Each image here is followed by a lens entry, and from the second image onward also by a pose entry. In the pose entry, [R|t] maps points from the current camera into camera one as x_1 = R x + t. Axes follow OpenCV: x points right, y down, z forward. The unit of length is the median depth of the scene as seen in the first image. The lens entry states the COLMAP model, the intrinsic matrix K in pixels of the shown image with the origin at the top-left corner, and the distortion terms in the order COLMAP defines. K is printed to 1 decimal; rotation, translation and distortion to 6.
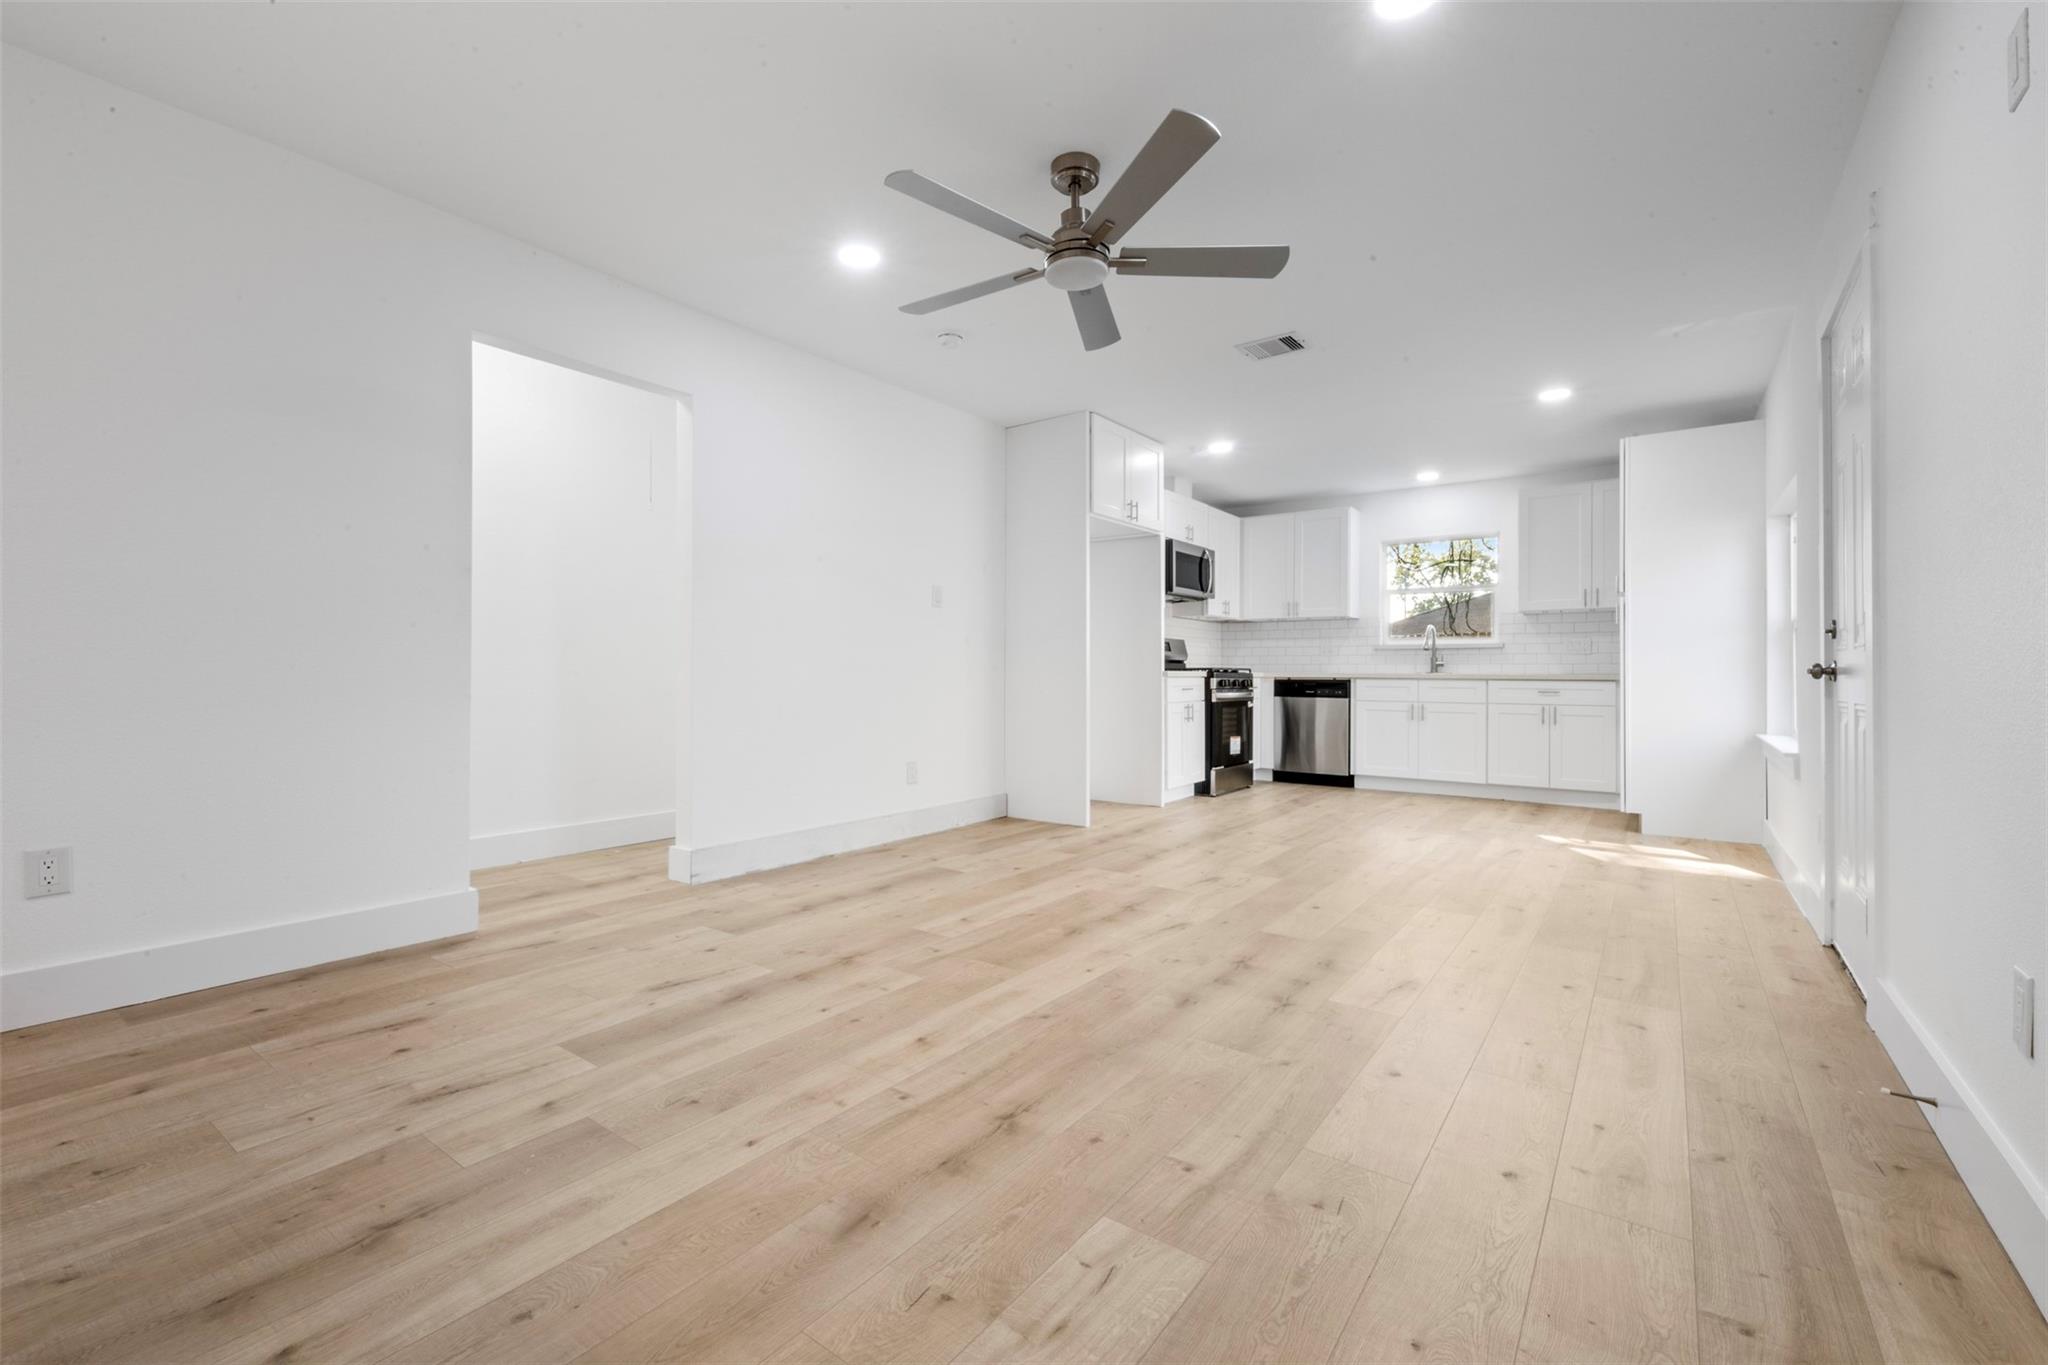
lens RADIAL K [[873.4, 0, 1006.1], [0, 873.4, 669.0], [0, 0, 1]] dist [0.000754, -0.000054]
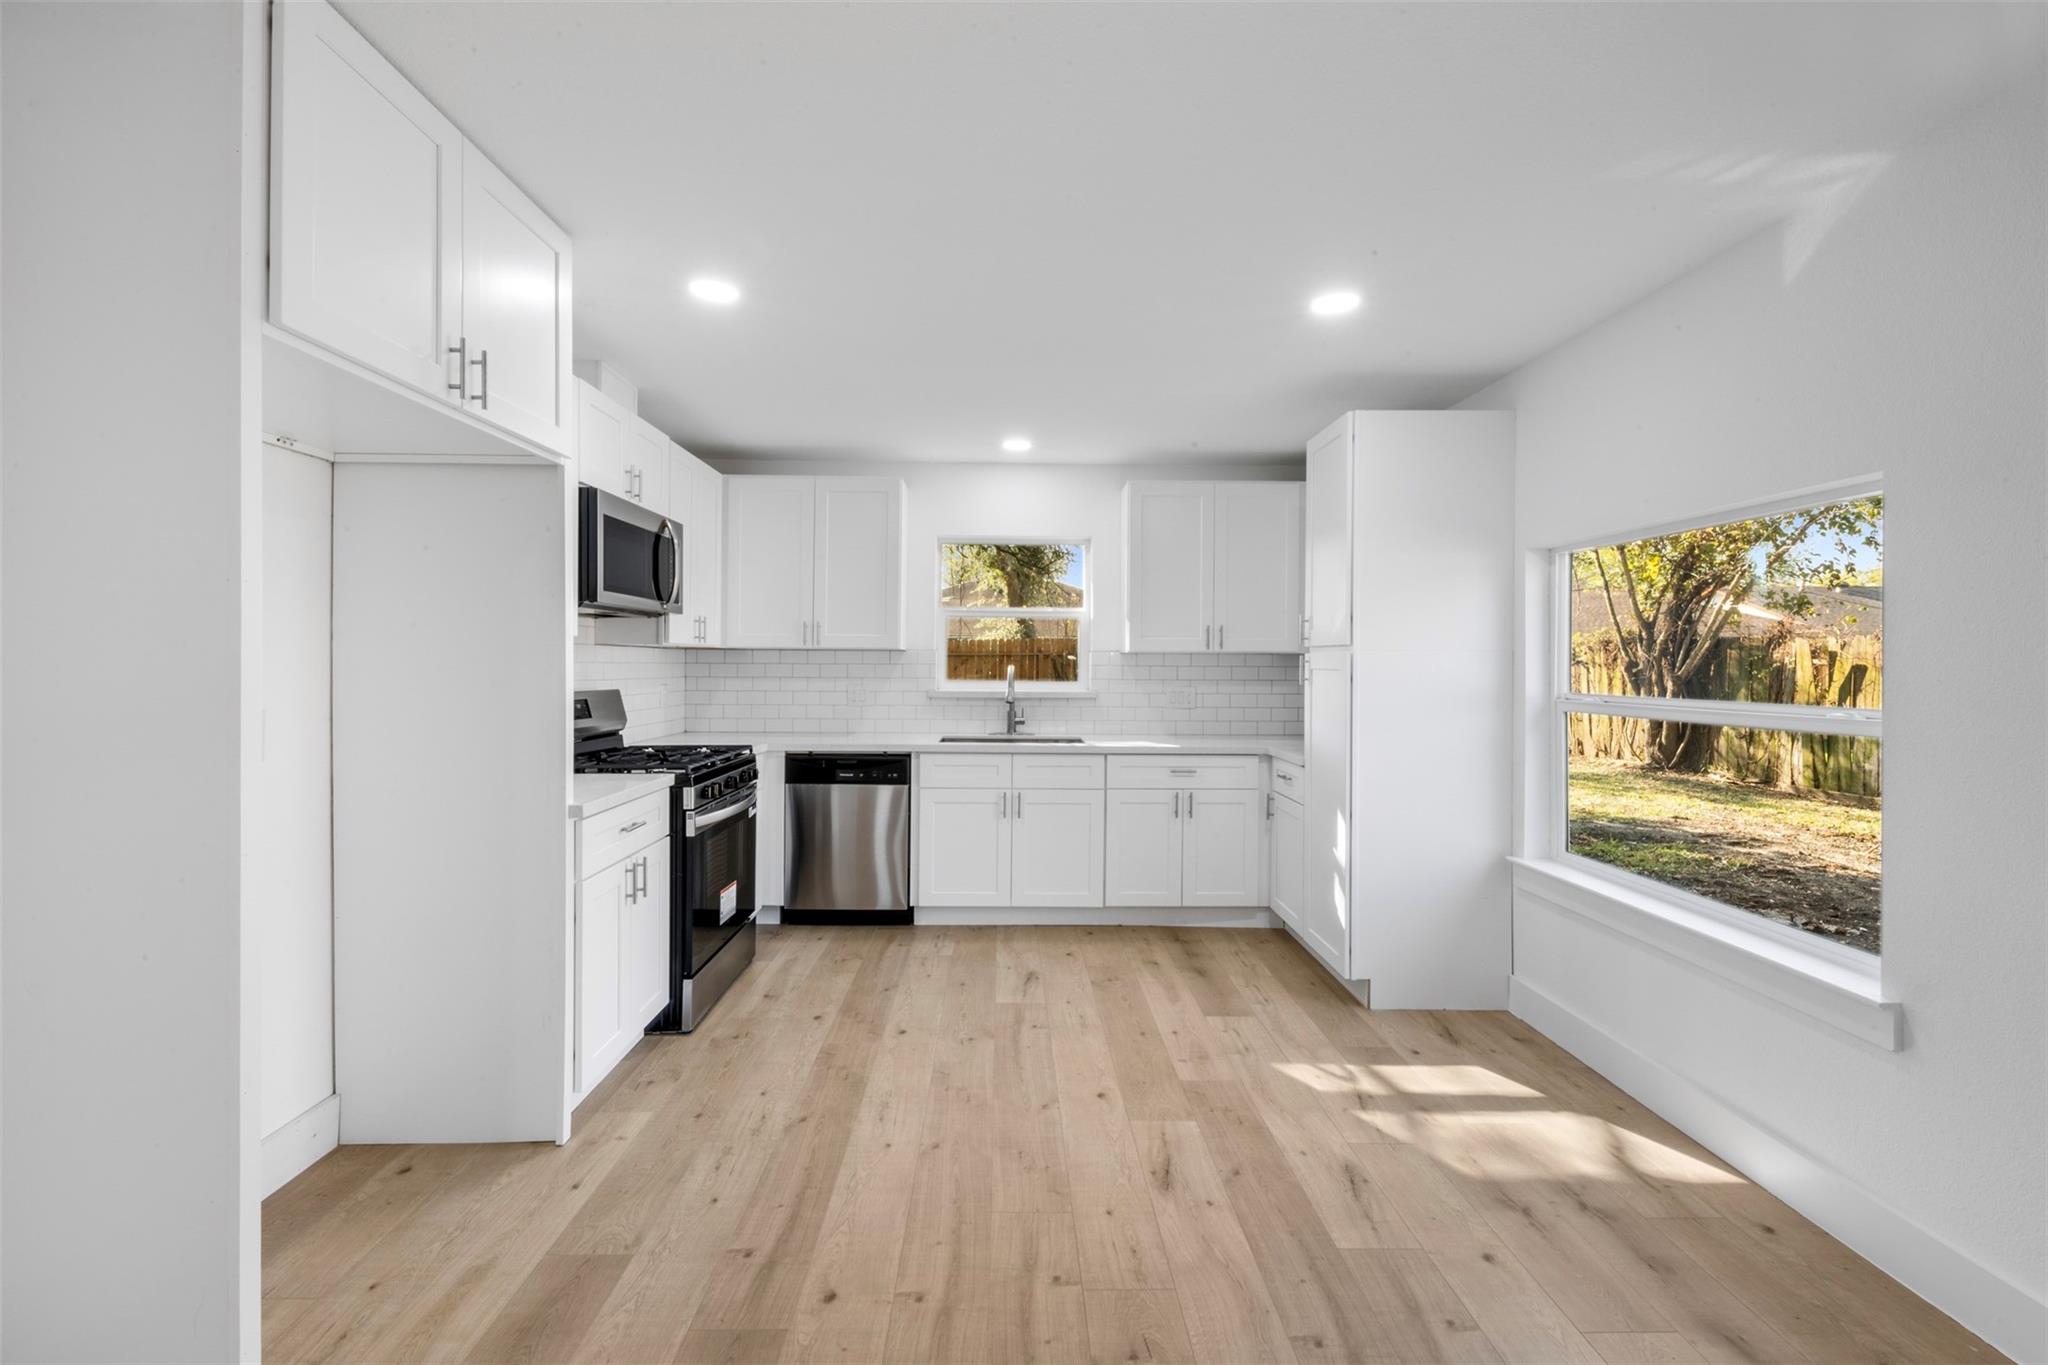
lens RADIAL K [[834.1, 0, 1026.0], [0, 834.1, 662.6], [0, 0, 1]] dist [-0.000926, -0.000089]
pose [[0.783685, 0.001330, 0.621156, 0.090364], [-0.006894, 0.999955, 0.006556, -0.057722], [-0.621120, -0.009420, 0.783659, 0.487649]]
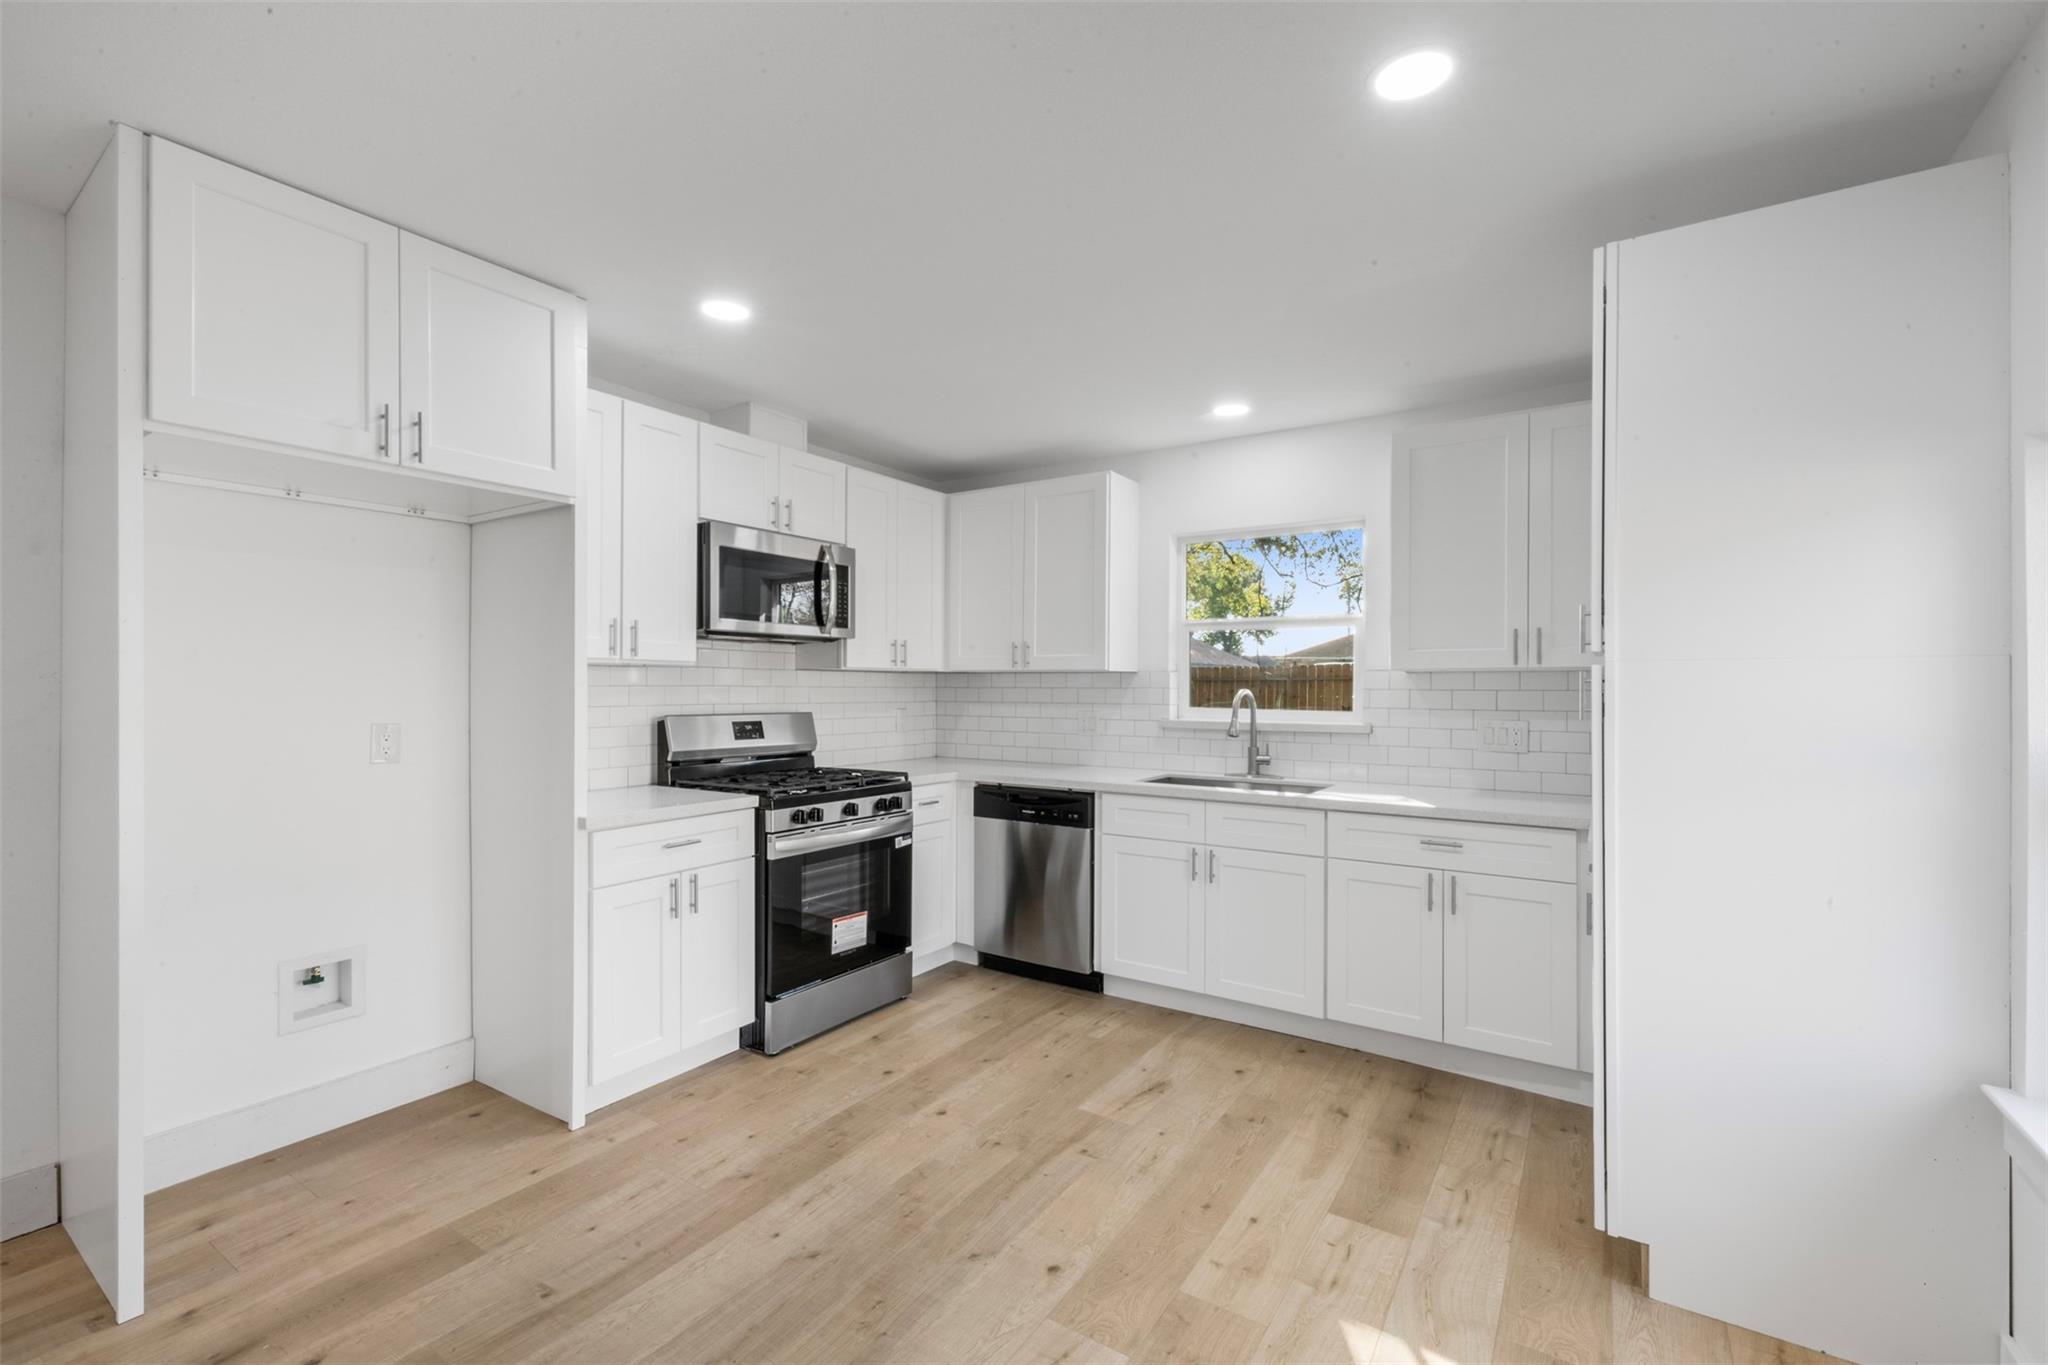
lens RADIAL K [[889.3, 0, 1024.0], [0, 889.3, 682.5], [0, 0, 1]] dist [0.005122, 0.000159]
pose [[0.997863, 0.000272, 0.065348, 0.317988], [-0.000324, 1.000000, 0.000784, -0.055815], [-0.065347, -0.000804, 0.997862, 0.464709]]
